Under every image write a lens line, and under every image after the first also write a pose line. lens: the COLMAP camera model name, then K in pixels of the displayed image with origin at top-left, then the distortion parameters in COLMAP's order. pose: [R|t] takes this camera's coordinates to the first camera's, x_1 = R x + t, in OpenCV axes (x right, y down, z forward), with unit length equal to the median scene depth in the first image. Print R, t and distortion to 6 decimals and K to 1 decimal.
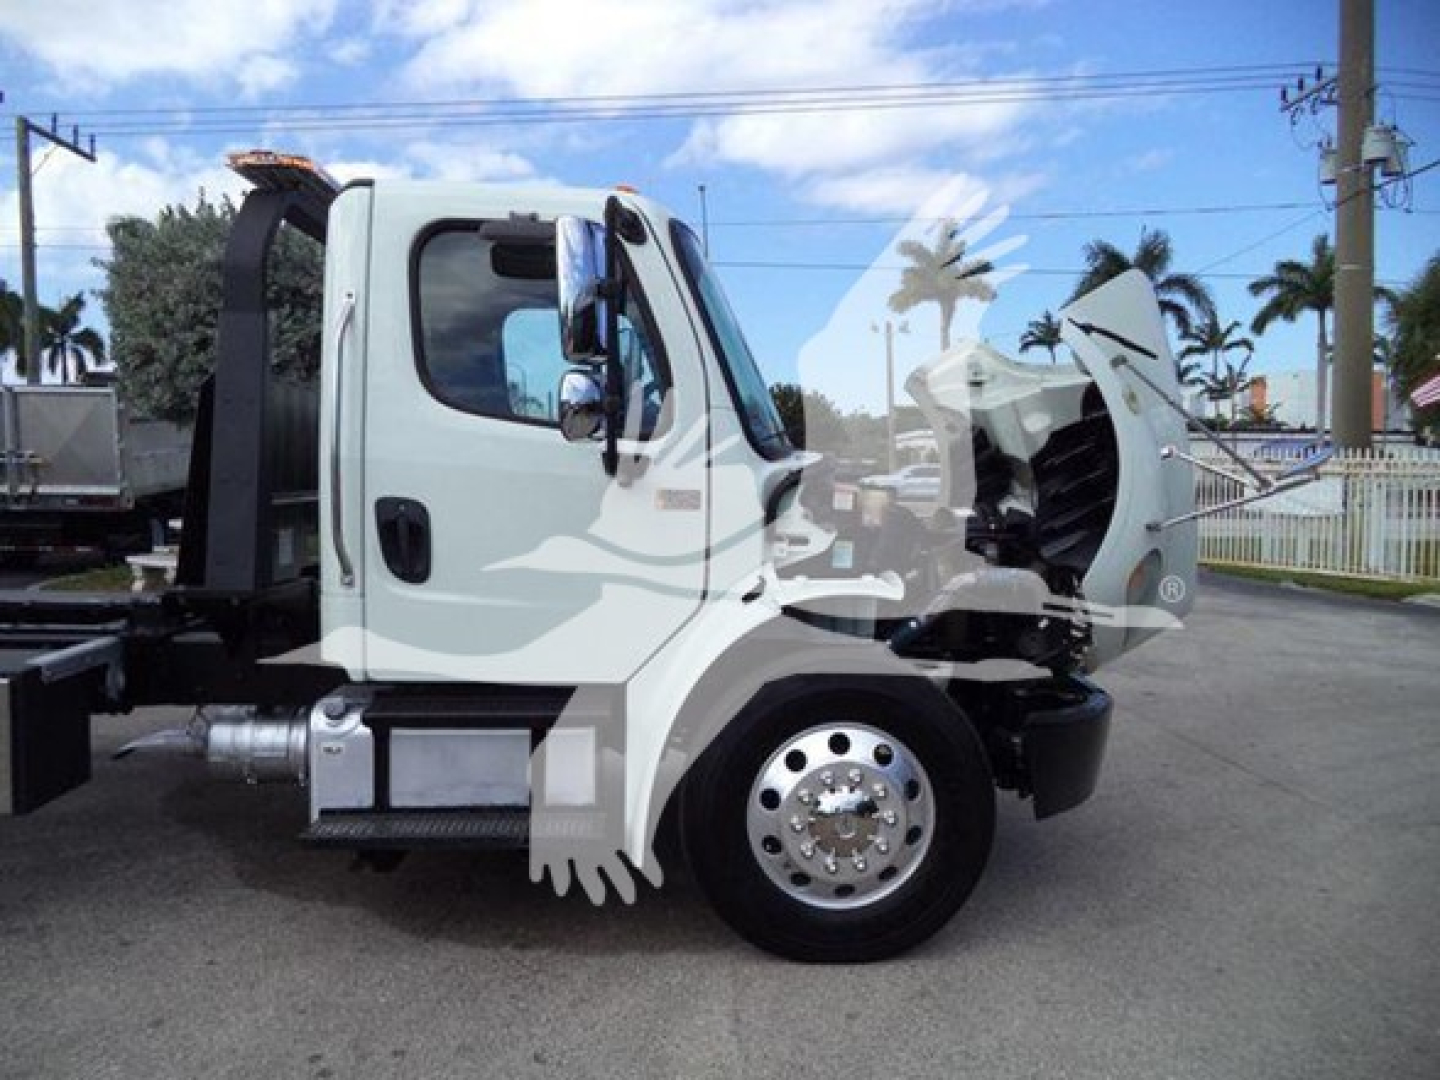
lens RADIAL K [[1207.1, 0, 720.7], [0, 1207.1, 547.8], [0, 0, 1]] dist [-0.032591, -0.002508]
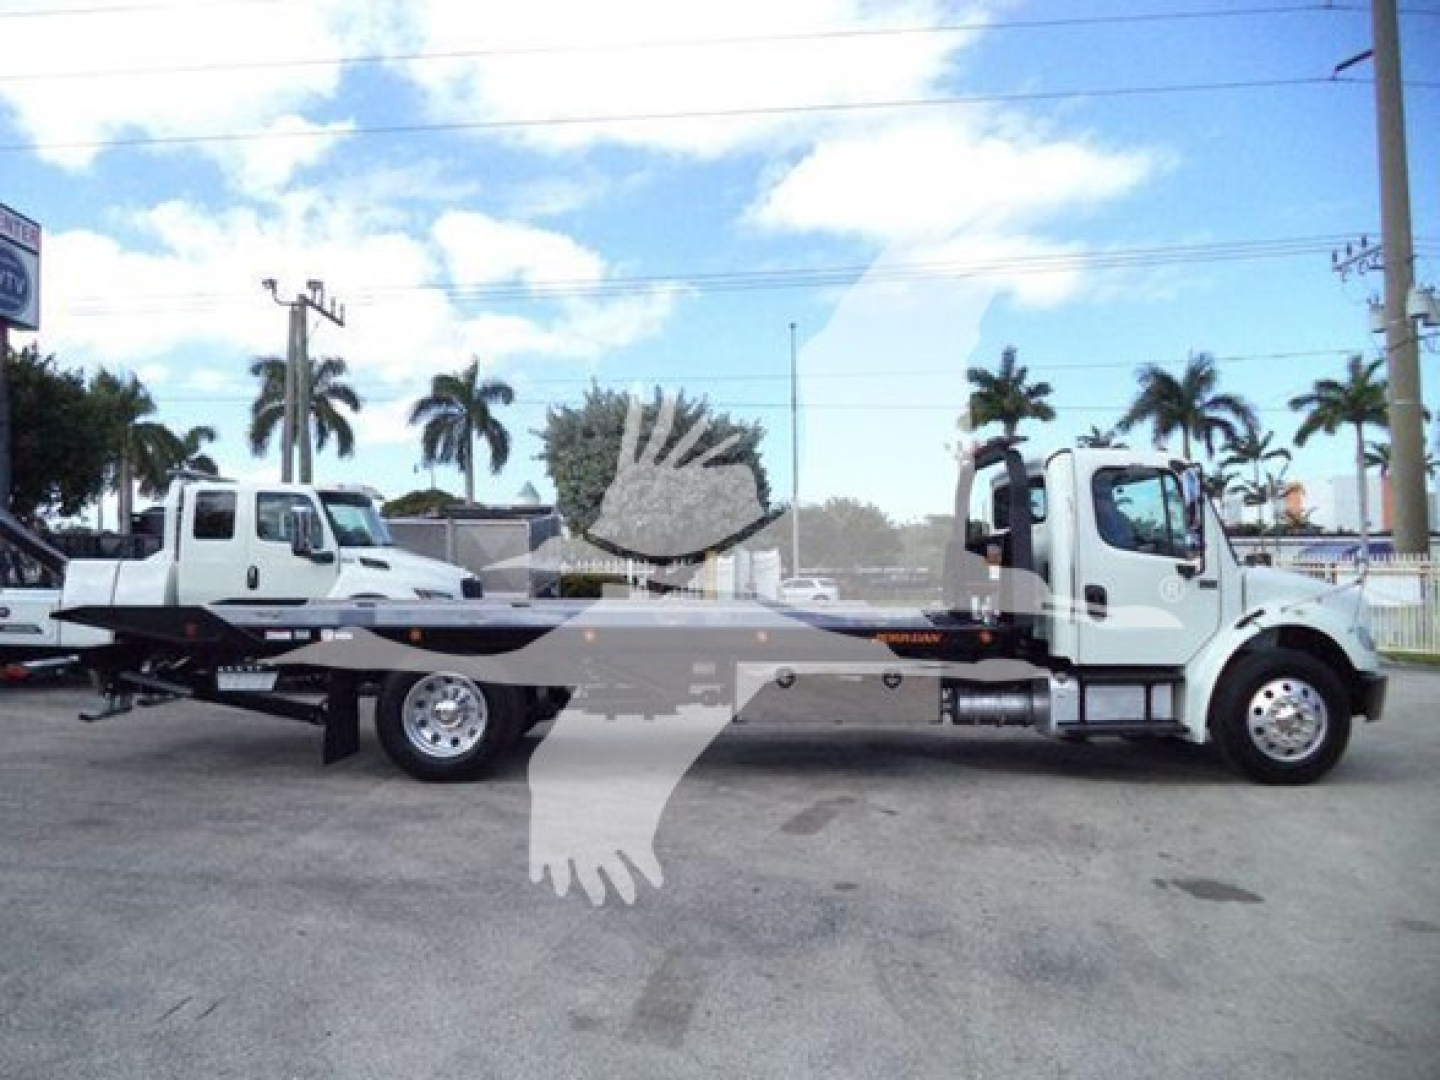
lens RADIAL K [[1207.1, 0, 729.5], [0, 1207.1, 528.2], [0, 0, 1]] dist [-0.032591, -0.002508]
pose [[0.999803, -0.012566, -0.015375, -0.127377], [0.010842, 0.994146, -0.107502, 0.012647], [0.016636, 0.107314, 0.994086, -0.184036]]
